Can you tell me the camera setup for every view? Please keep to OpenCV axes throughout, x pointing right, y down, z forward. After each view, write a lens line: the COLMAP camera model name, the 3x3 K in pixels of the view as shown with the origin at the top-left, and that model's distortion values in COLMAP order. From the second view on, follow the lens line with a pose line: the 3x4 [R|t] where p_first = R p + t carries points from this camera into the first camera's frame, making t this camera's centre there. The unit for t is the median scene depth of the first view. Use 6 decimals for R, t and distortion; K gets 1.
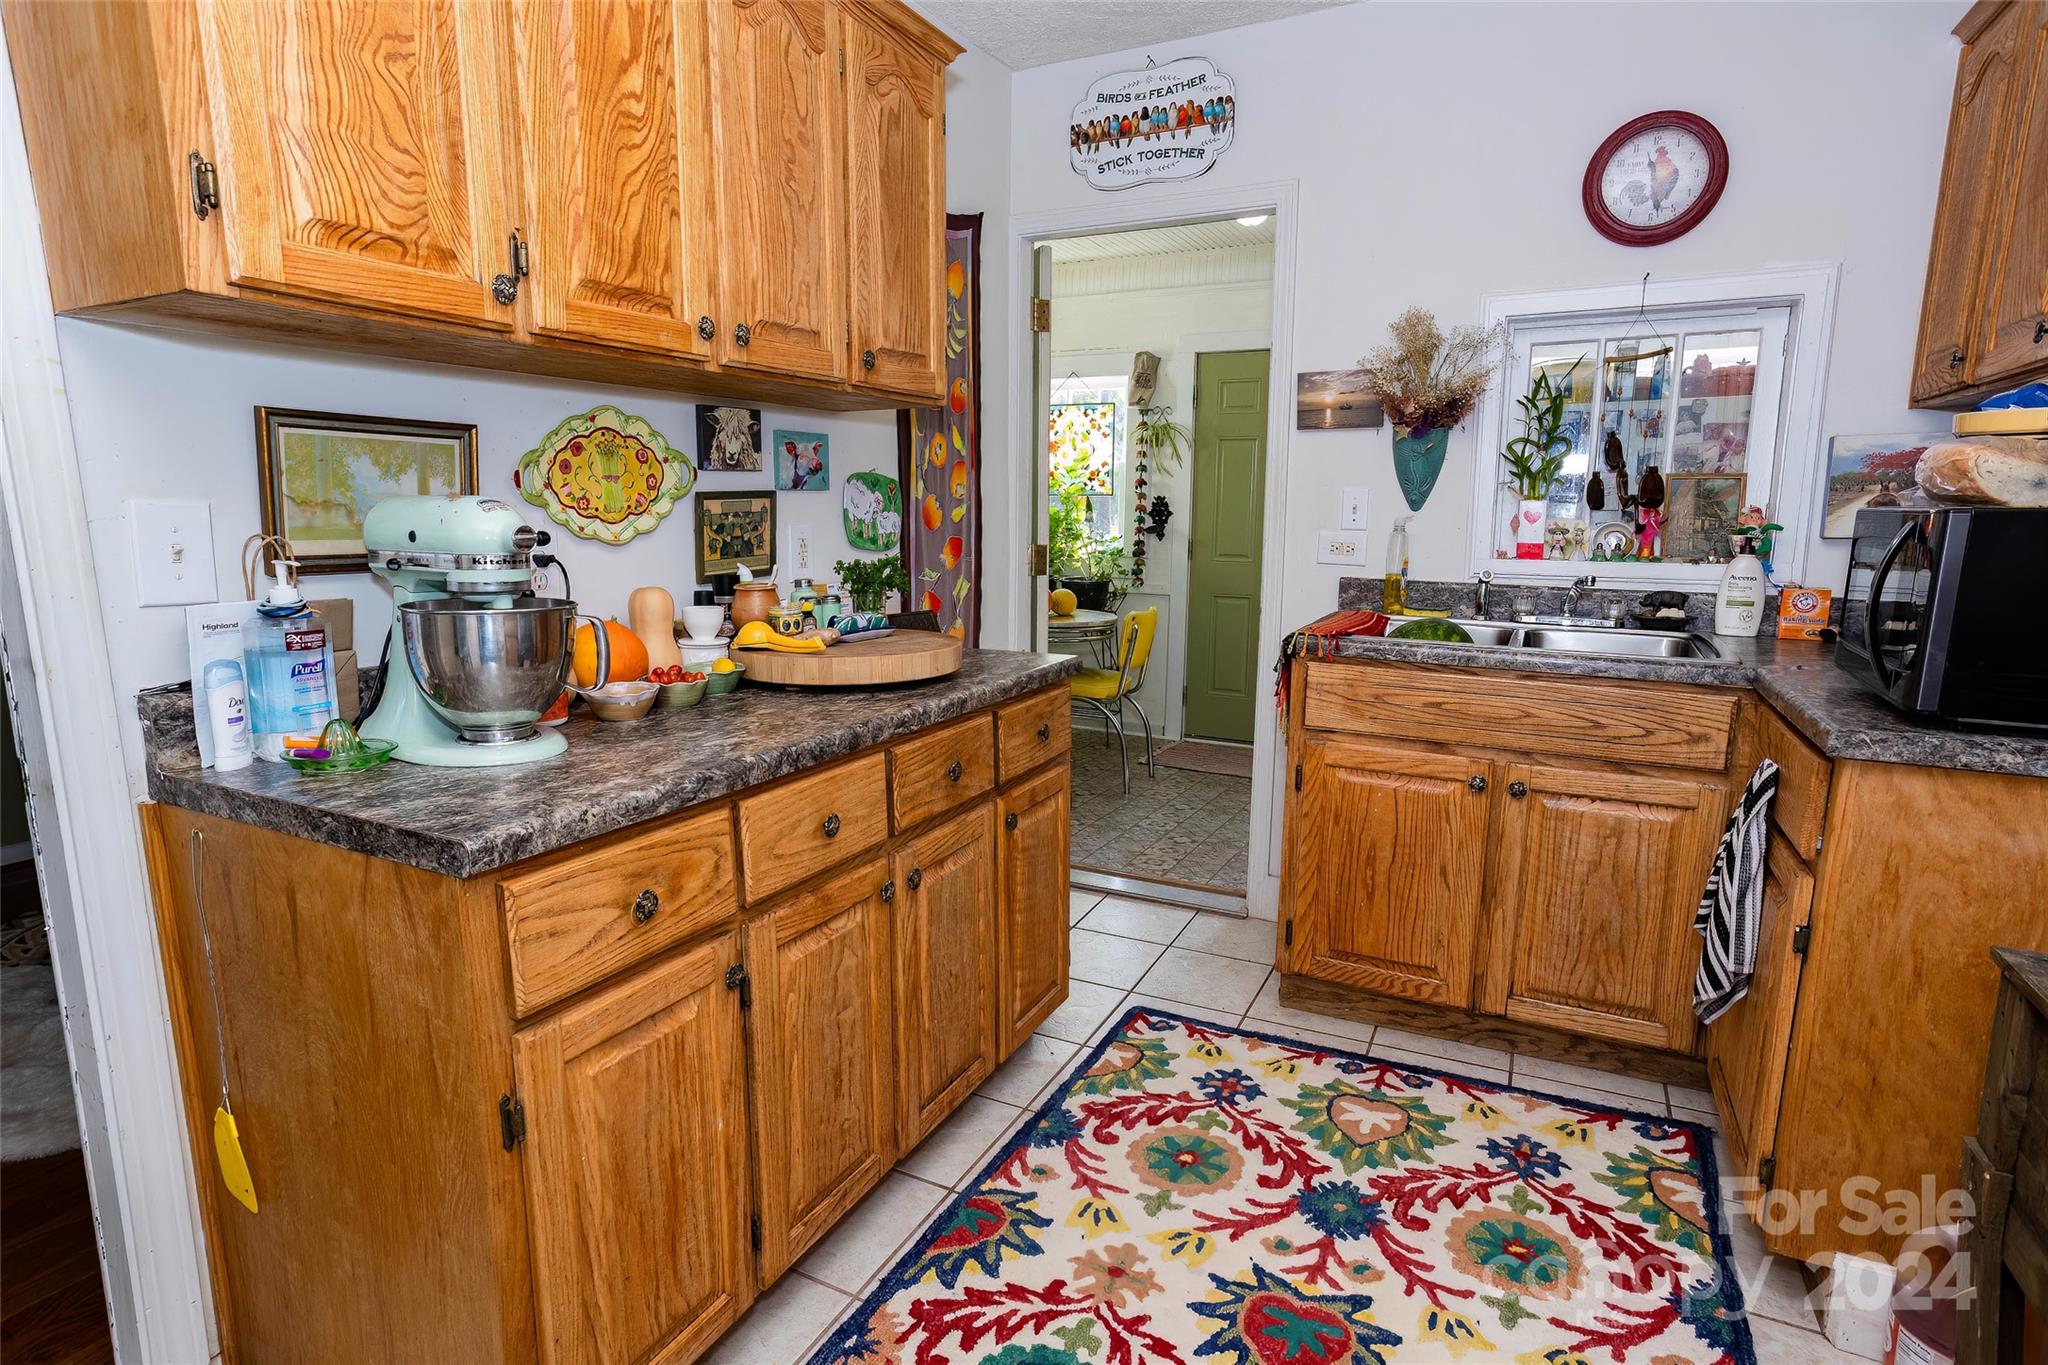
lens RADIAL K [[1033.3, 0, 1003.8], [0, 1033.3, 681.2], [0, 0, 1]] dist [-0.074205, 0.040729]
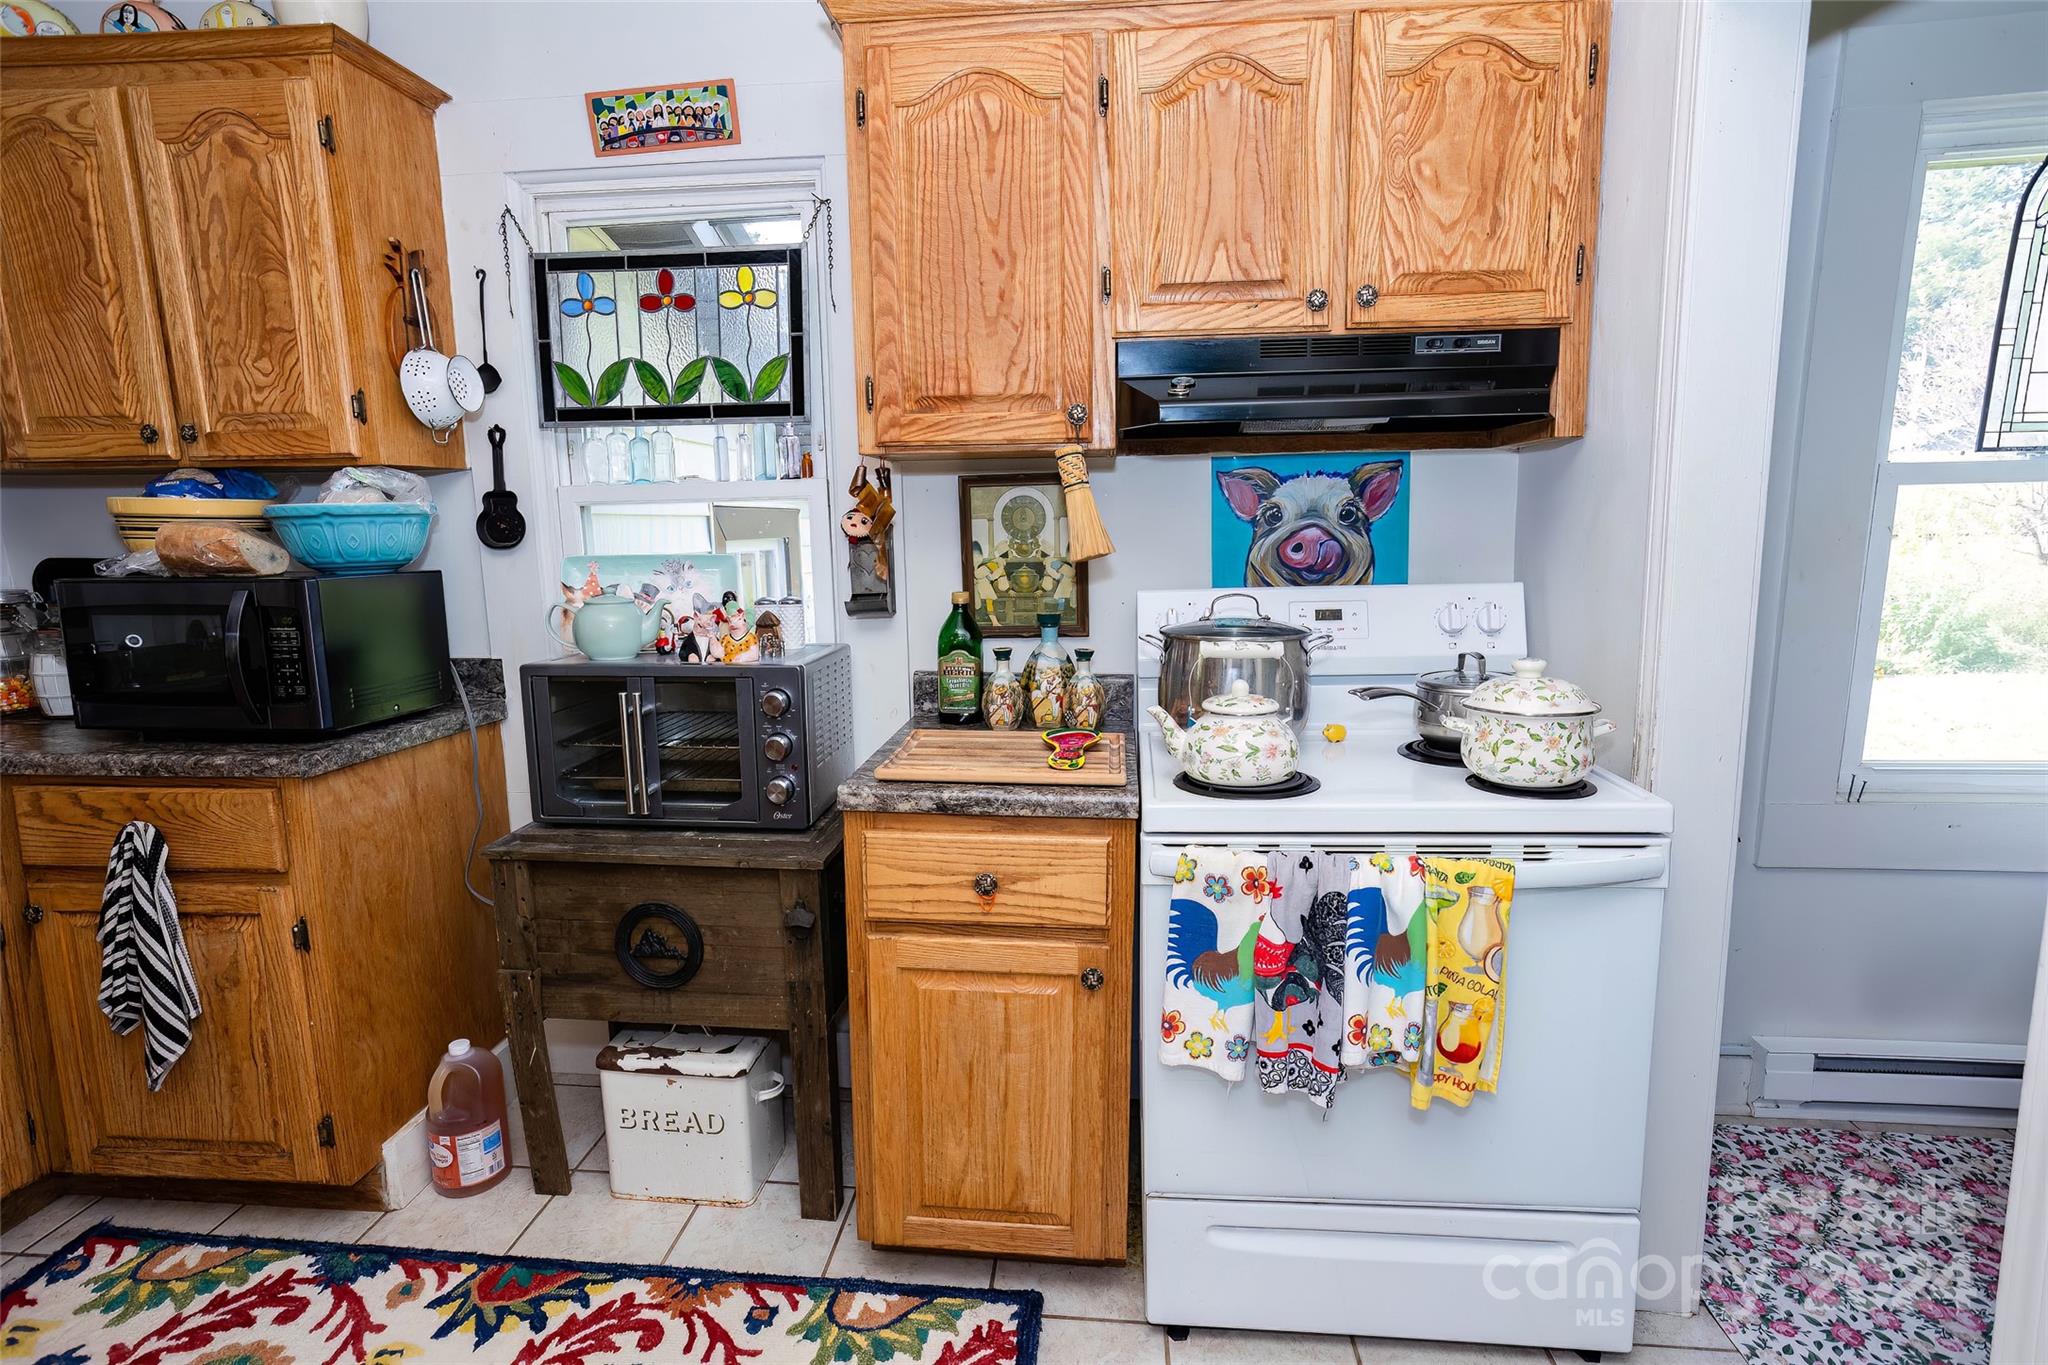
lens RADIAL K [[1002.0, 0, 1018.2], [0, 1002.0, 686.6], [0, 0, 1]] dist [-0.054019, 0.036285]
pose [[-0.379512, -0.143640, 0.913968, -0.388016], [0.170044, 0.960216, 0.221516, -0.098383], [-0.909426, 0.239482, -0.339988, 0.370765]]
